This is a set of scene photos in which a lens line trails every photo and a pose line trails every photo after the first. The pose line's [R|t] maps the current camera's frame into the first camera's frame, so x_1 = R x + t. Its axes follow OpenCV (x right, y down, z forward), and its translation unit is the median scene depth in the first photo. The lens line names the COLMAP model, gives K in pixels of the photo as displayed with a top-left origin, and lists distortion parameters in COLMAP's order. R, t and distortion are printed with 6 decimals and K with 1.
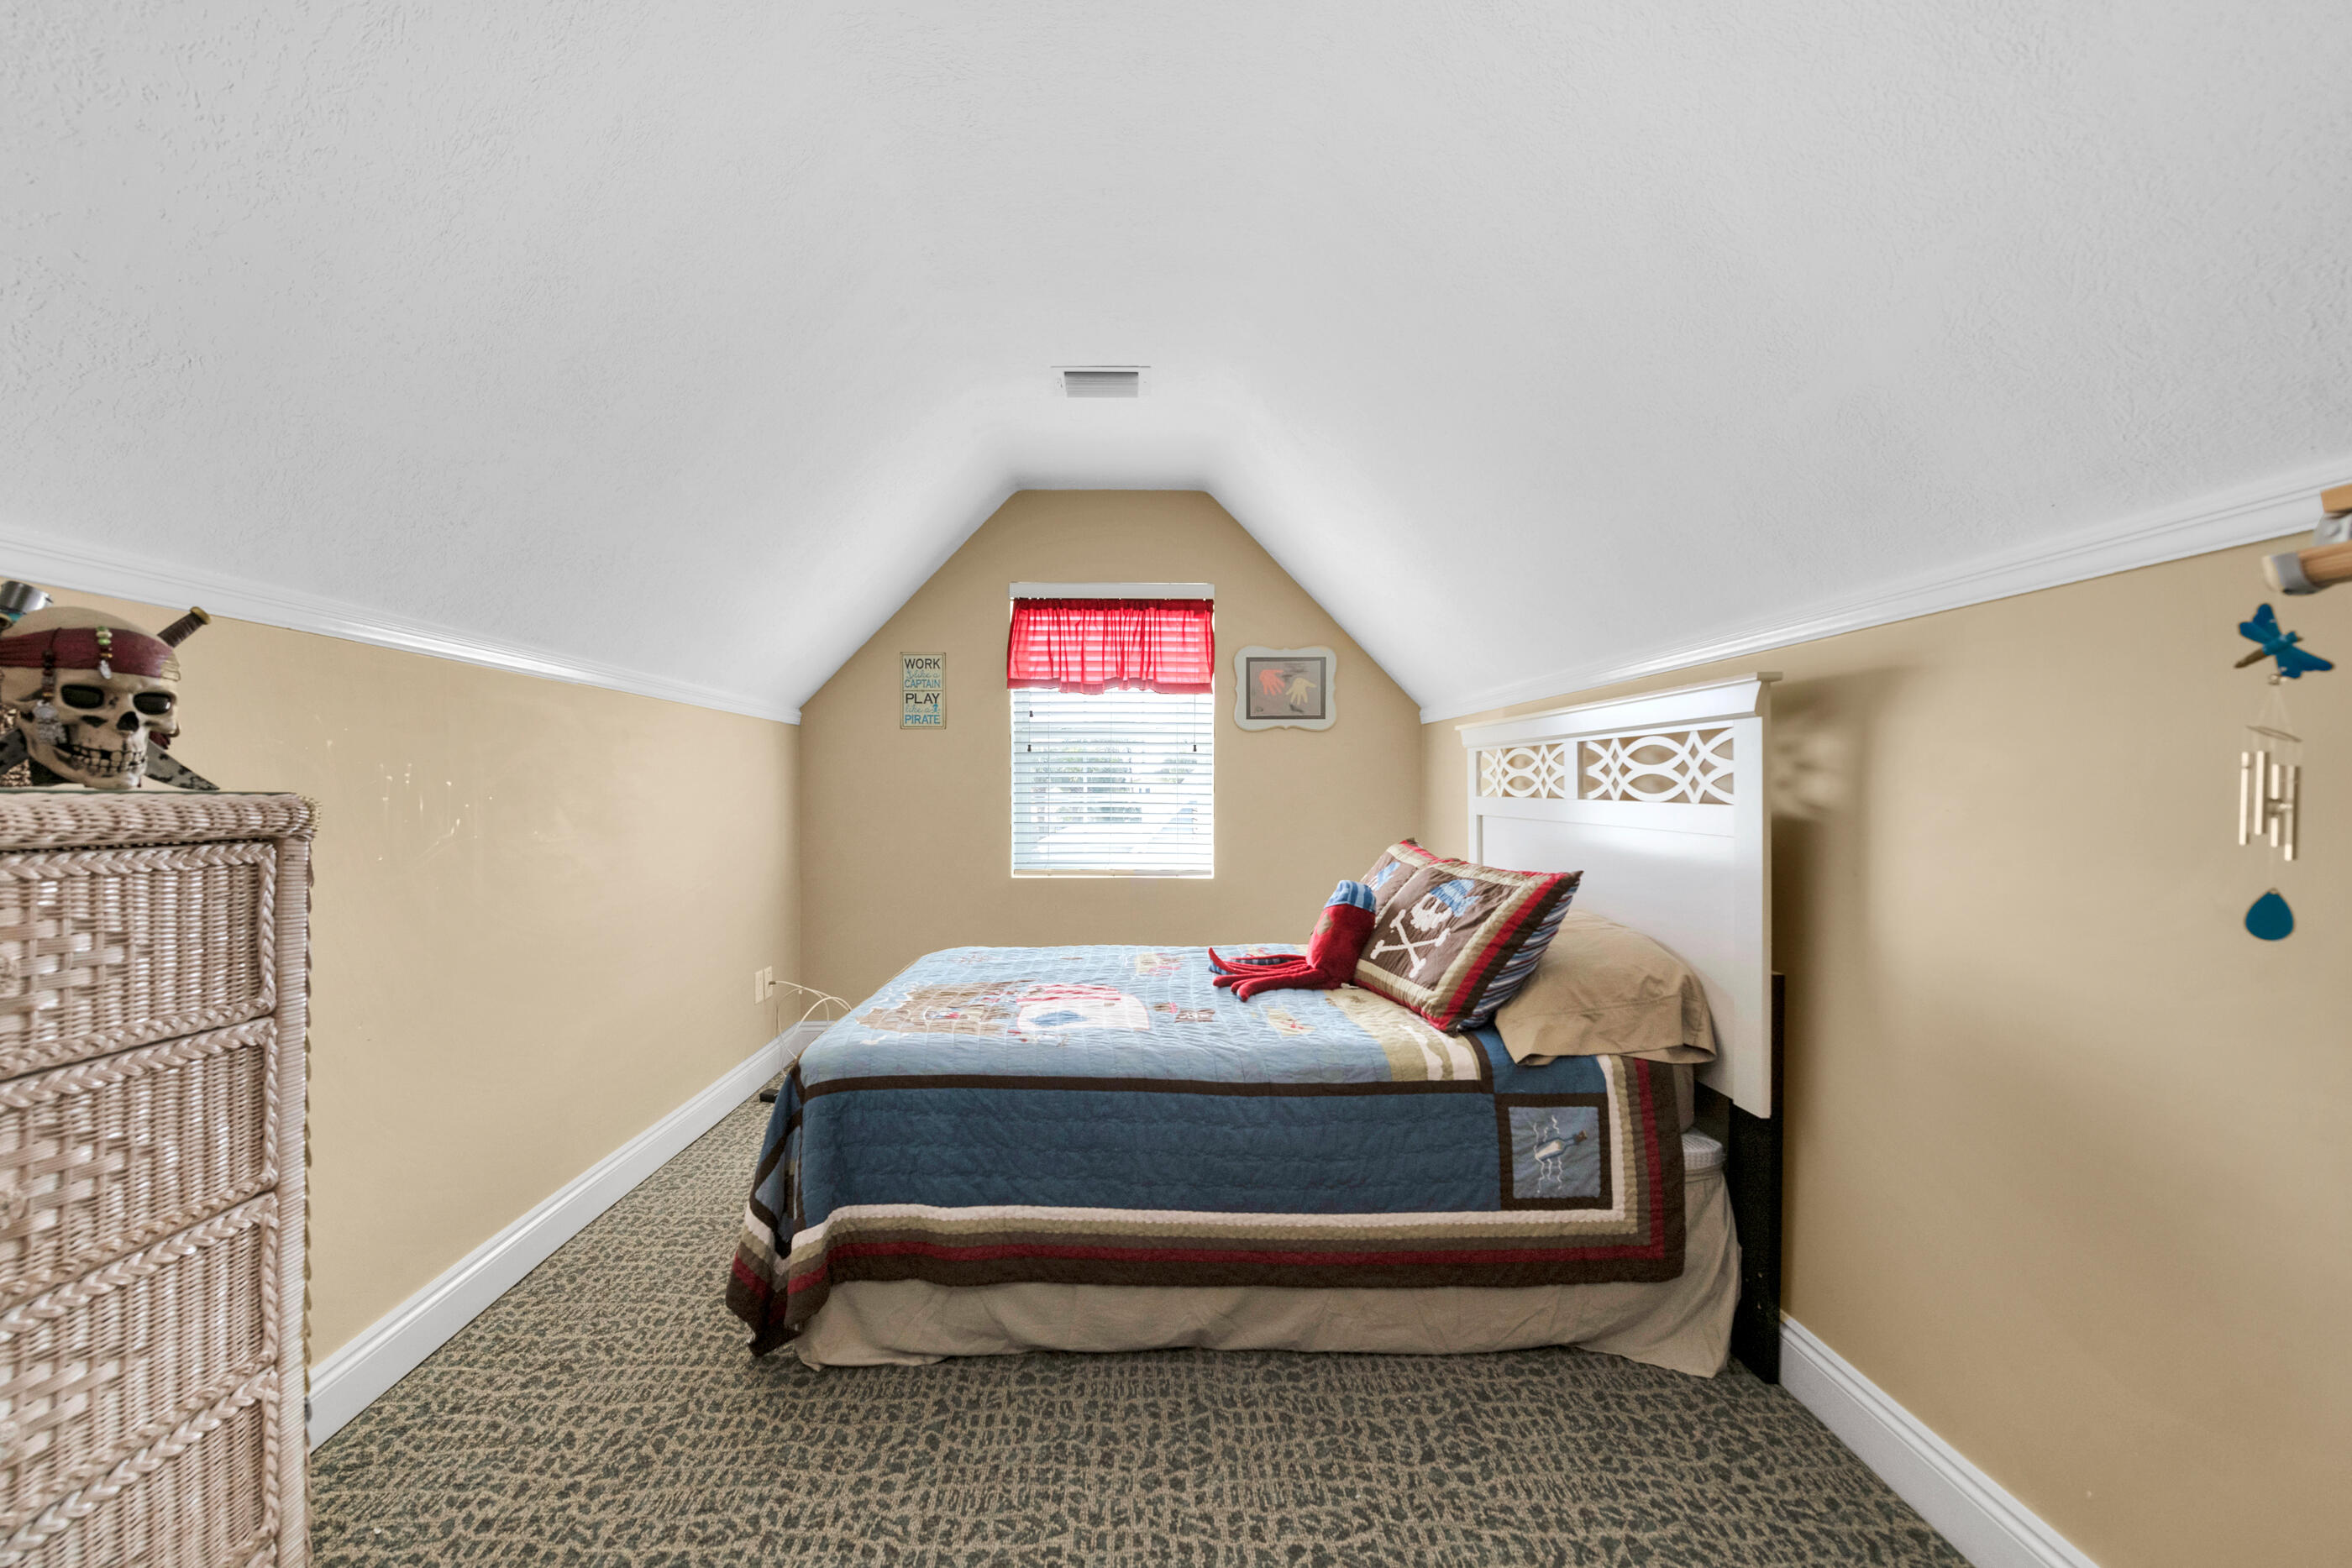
lens RADIAL K [[969.8, 0, 1176.0], [0, 969.8, 784.0], [0, 0, 1]] dist [-0.000107, -0.000087]
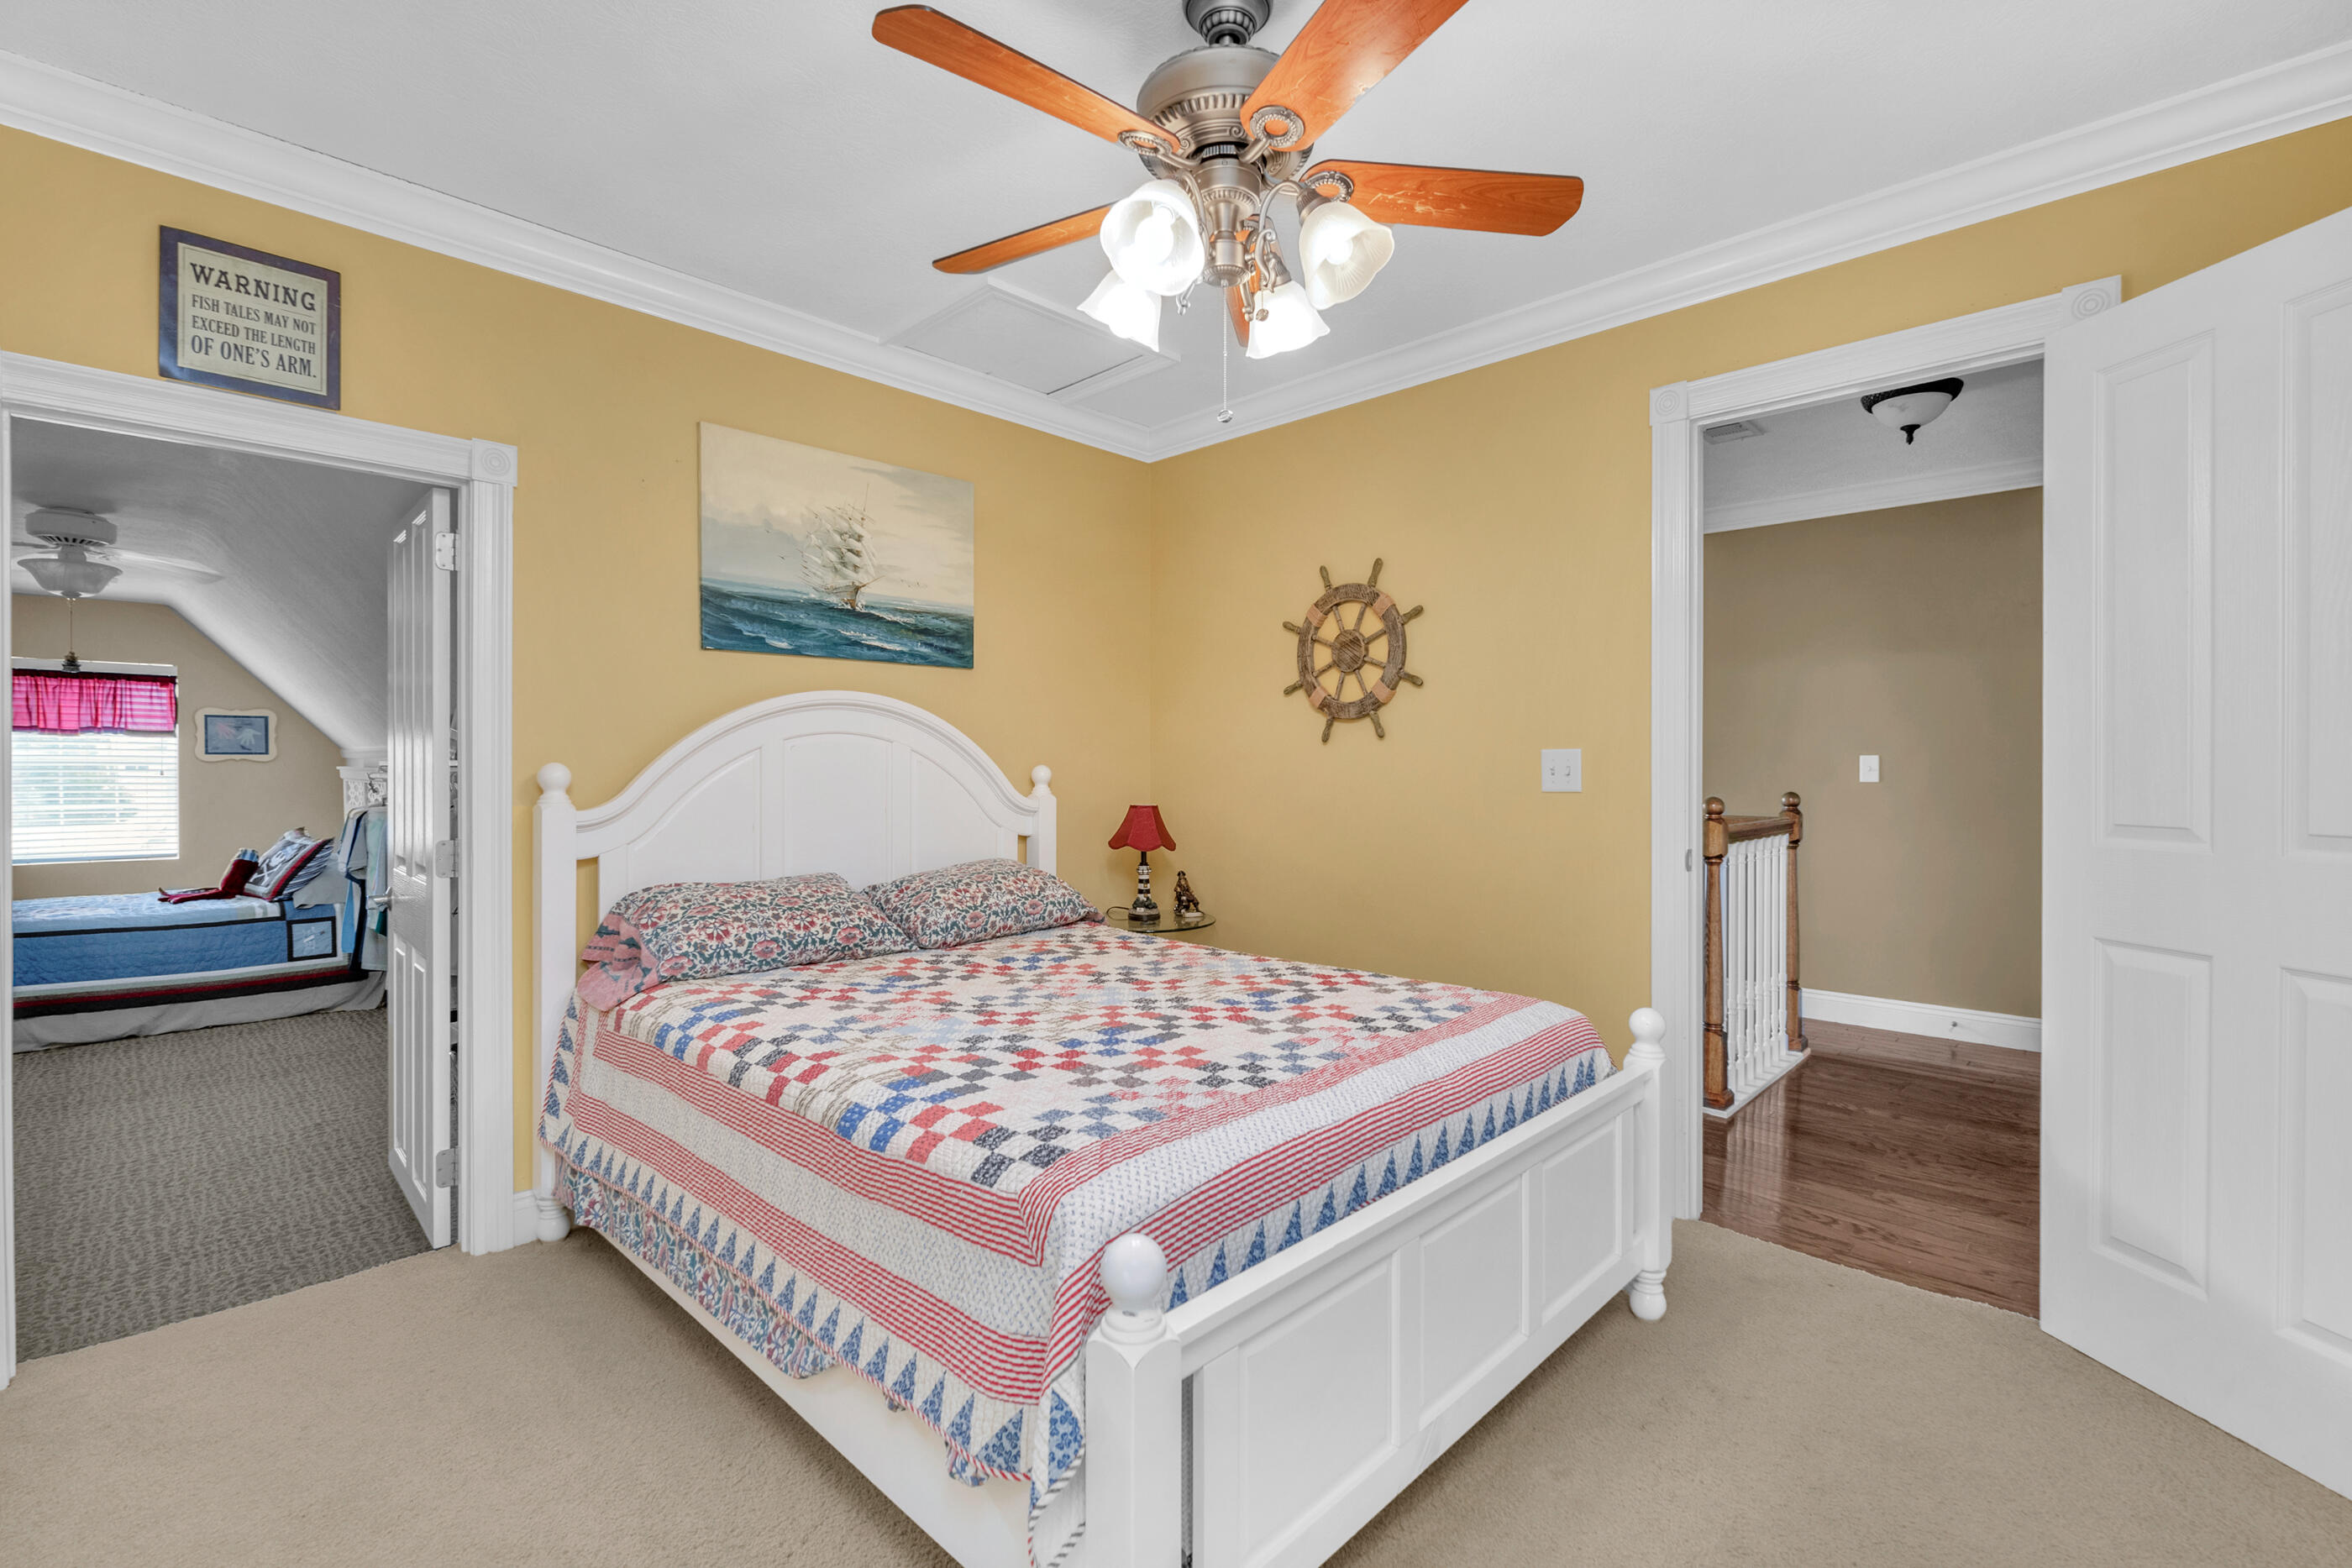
lens RADIAL K [[1023.9, 0, 1032.8], [0, 1023.9, 766.8], [0, 0, 1]] dist [0.001055, 0.000074]
pose [[0.771550, 0.001266, 0.636167, 0.086917], [-0.002098, 0.999998, 0.000555, -0.083914], [-0.636165, -0.001763, 0.771551, -1.858620]]
